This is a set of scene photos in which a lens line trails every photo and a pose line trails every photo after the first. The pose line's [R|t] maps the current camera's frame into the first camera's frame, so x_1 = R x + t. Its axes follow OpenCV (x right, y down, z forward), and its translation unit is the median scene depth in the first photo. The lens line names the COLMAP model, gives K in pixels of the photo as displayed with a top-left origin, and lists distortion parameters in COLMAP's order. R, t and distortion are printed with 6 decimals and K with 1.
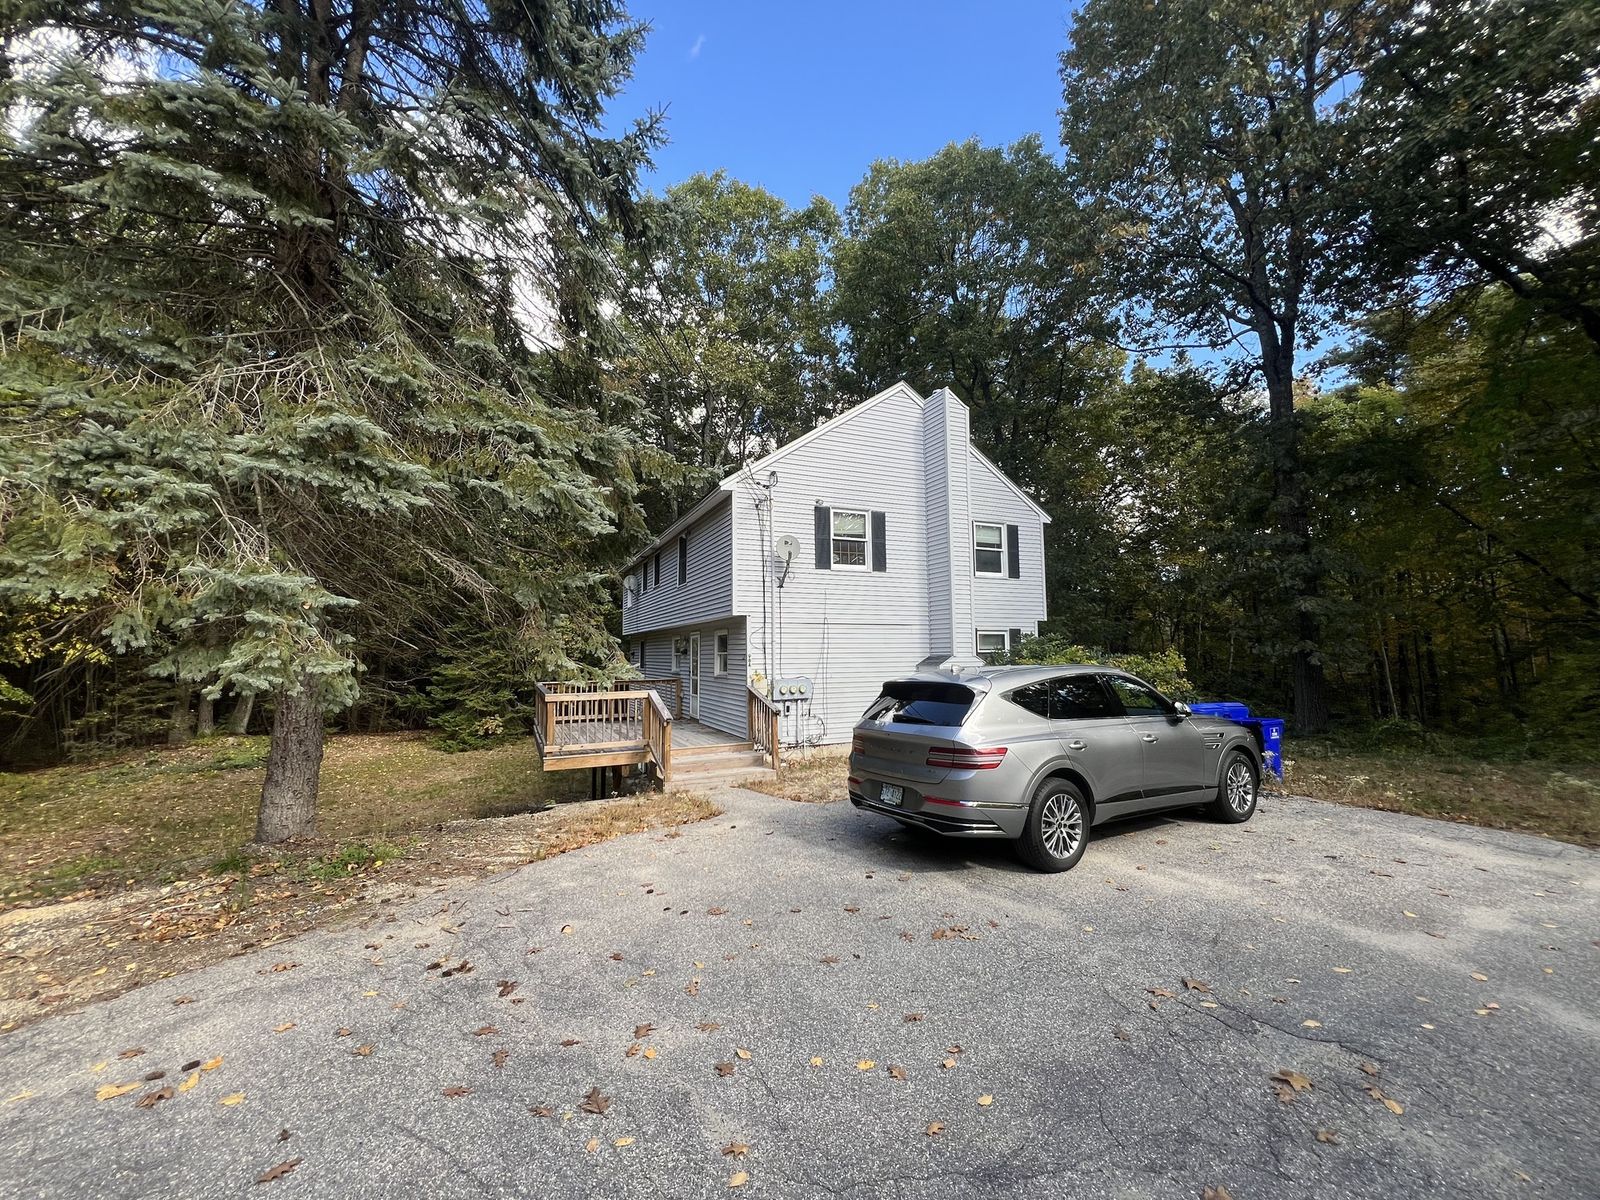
lens RADIAL K [[640.0, 0, 800.1], [0, 640.0, 605.9], [0, 0, 1]] dist [-0.000463, 0.000041]
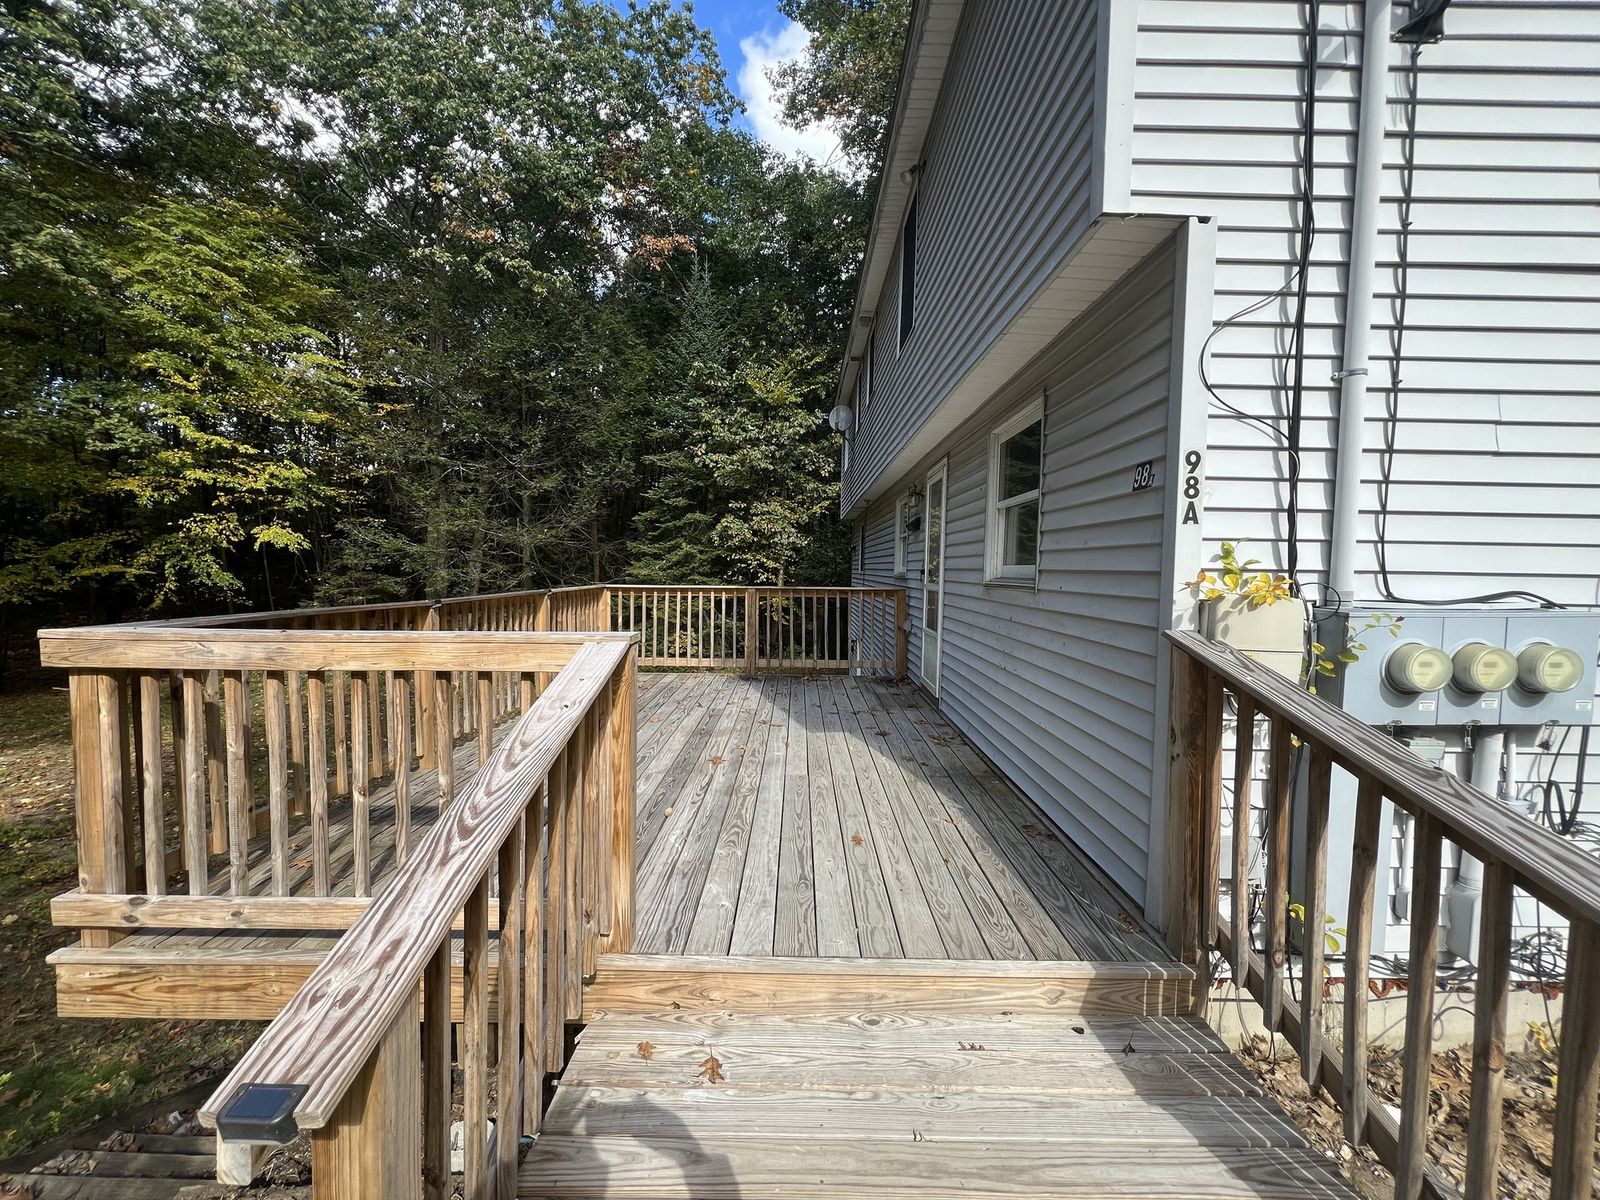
lens RADIAL K [[640.0, 0, 800.1], [0, 640.0, 605.9], [0, 0, 1]] dist [-0.000463, 0.000041]
pose [[0.906801, 0.048361, -0.418775, -0.049349], [0.005971, 0.991825, 0.127468, 0.046081], [0.421516, -0.118088, 0.899099, 0.388909]]
